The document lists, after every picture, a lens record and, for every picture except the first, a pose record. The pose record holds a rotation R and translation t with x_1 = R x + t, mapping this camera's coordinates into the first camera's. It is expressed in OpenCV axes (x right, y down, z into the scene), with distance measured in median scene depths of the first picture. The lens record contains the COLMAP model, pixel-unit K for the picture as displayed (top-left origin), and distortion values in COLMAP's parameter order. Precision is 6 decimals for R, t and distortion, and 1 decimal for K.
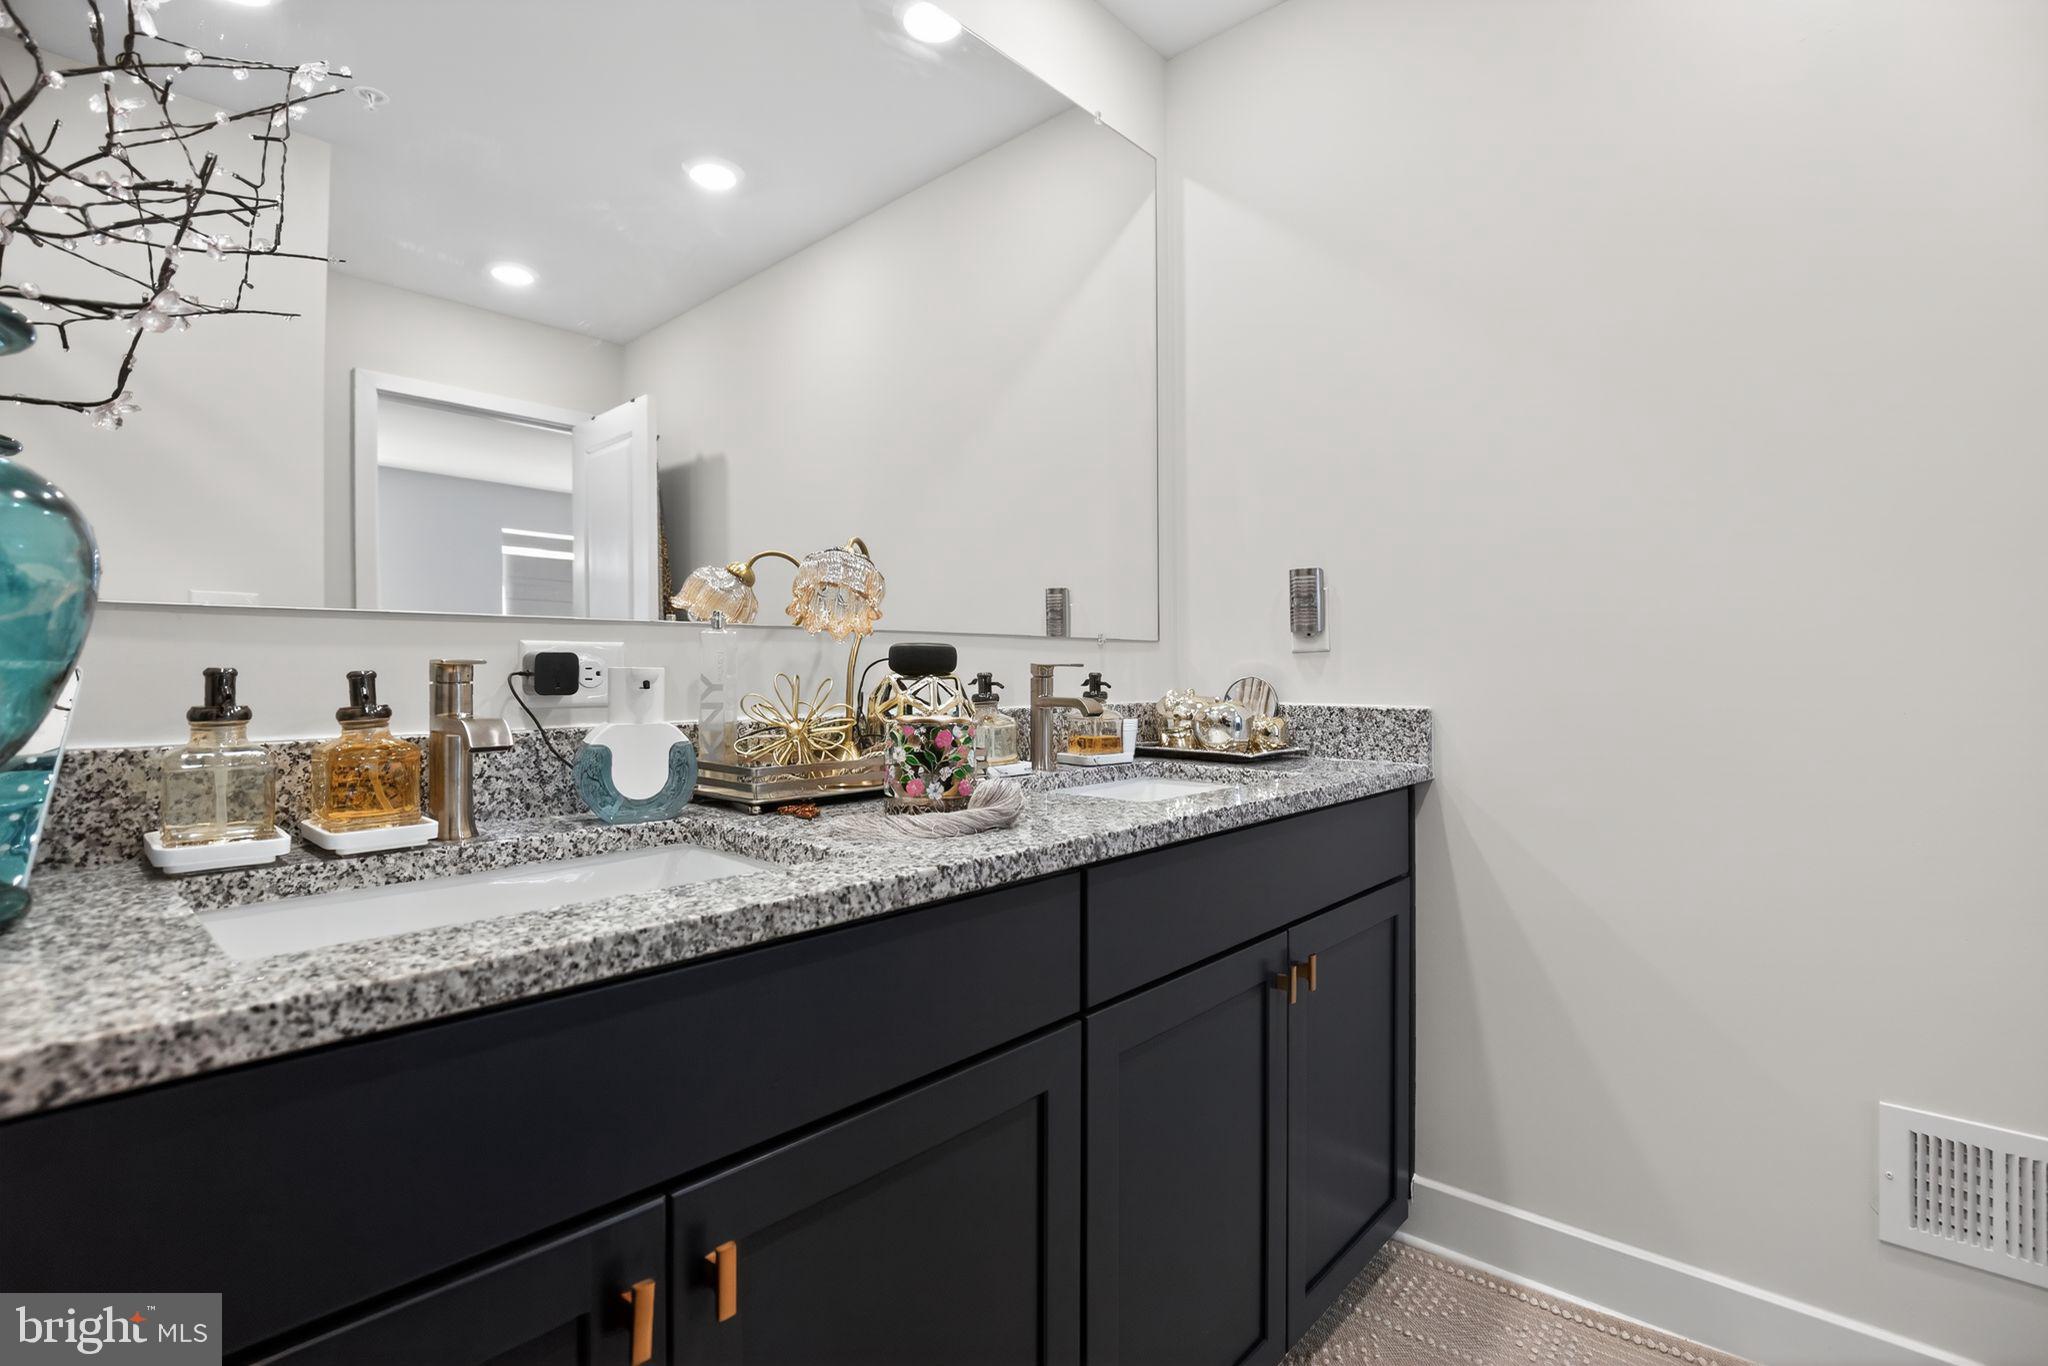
lens RADIAL K [[939.1, 0, 1030.2], [0, 939.1, 666.0], [0, 0, 1]] dist [-0.006206, -0.001037]
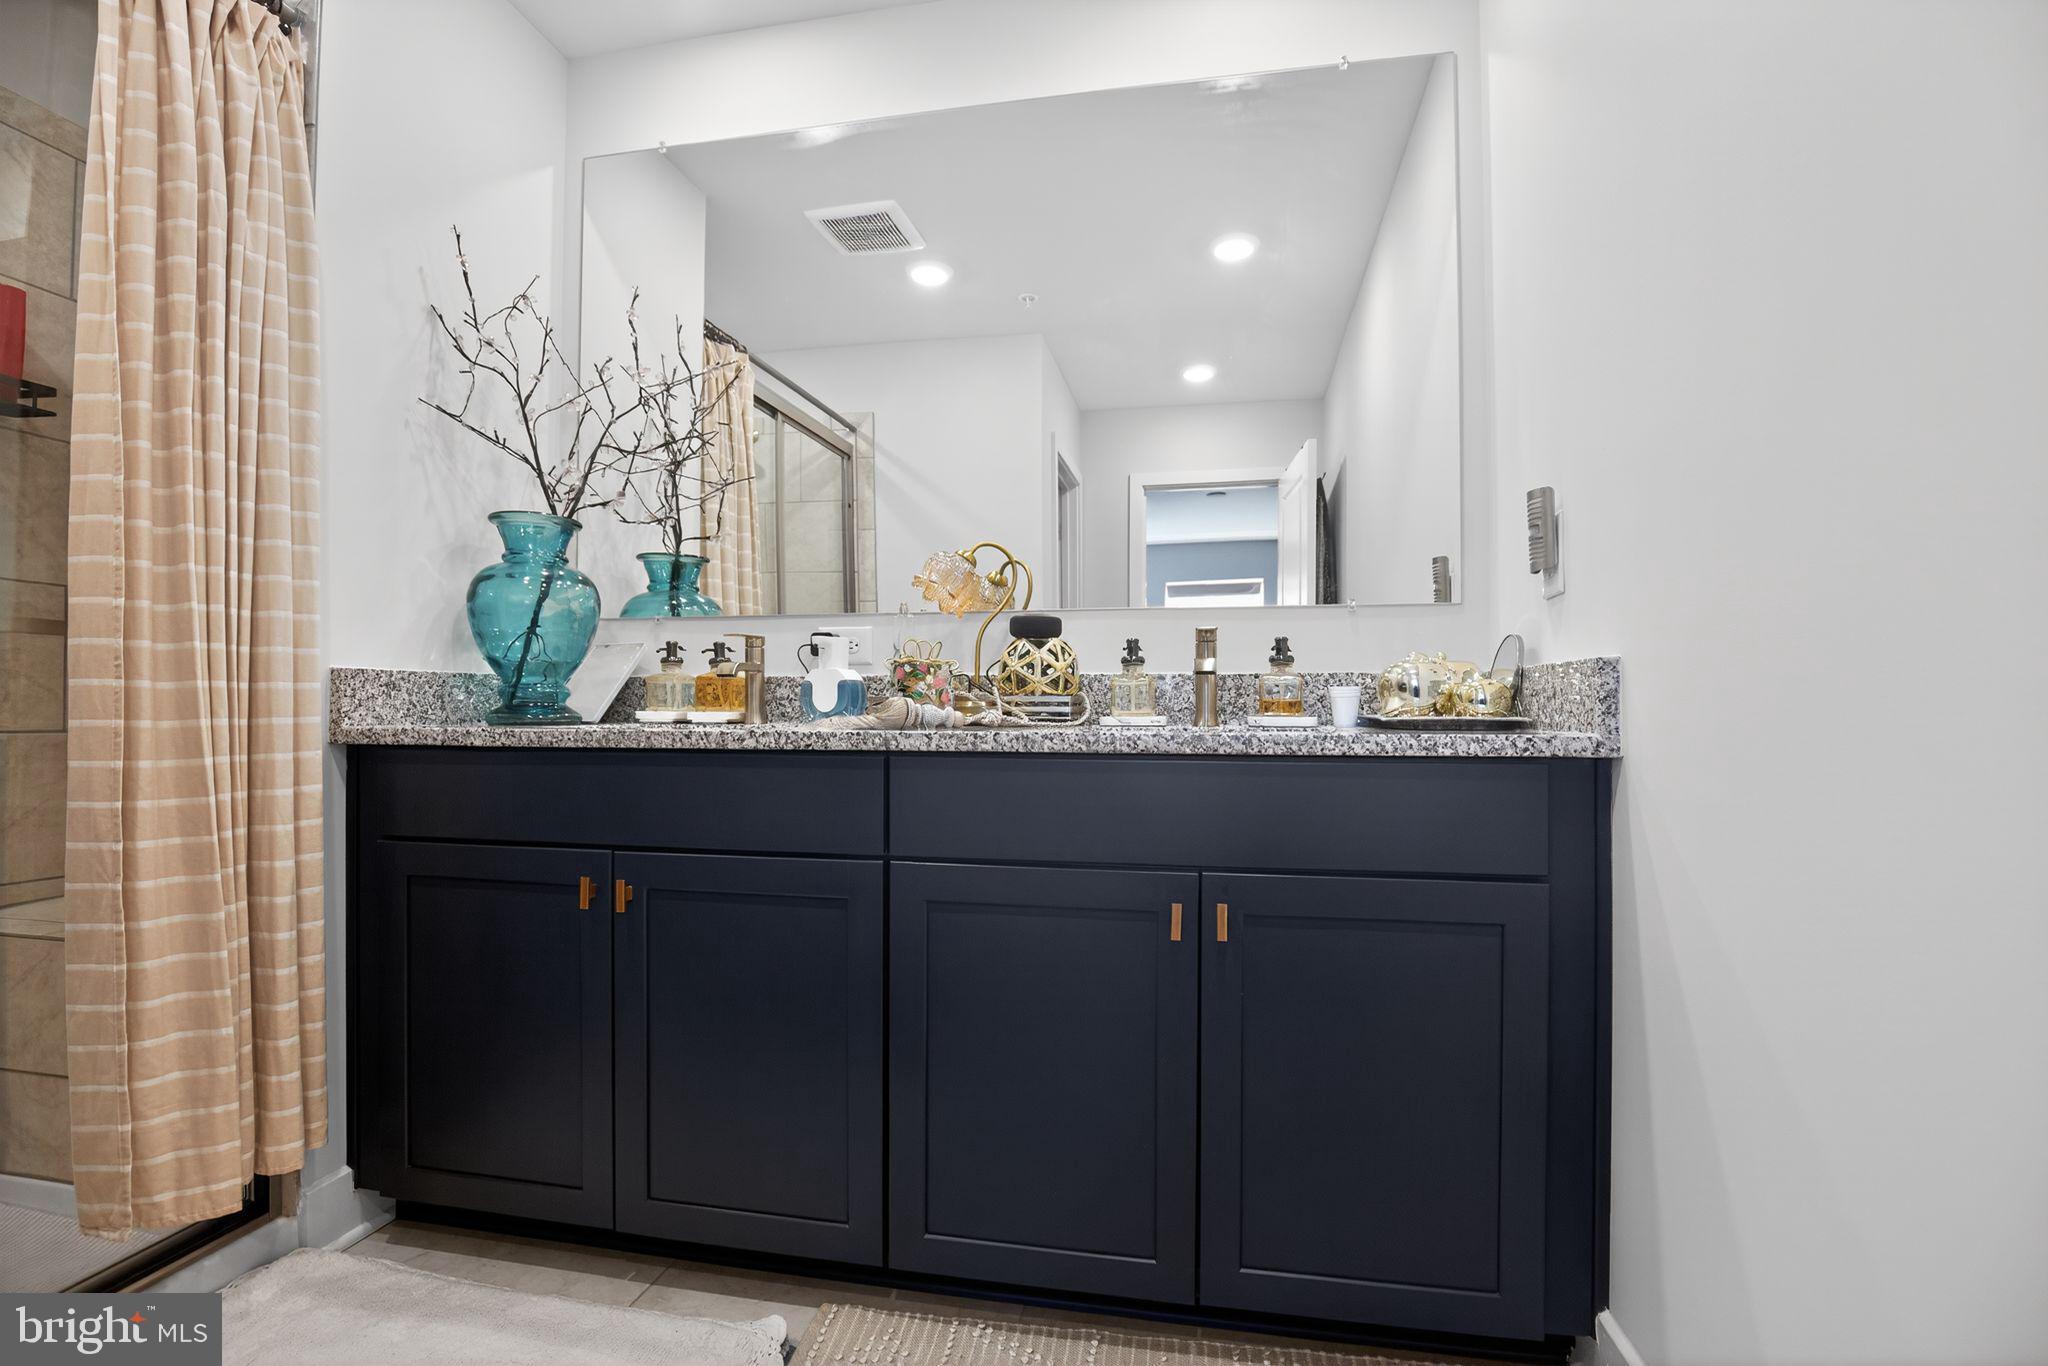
lens RADIAL K [[939.1, 0, 1037.2], [0, 939.1, 704.7], [0, 0, 1]] dist [-0.006206, -0.001037]
pose [[0.528770, -0.005352, -0.848748, 1.370625], [0.001351, 0.999984, -0.005464, 0.145358], [0.848764, 0.001743, 0.528769, 0.440562]]
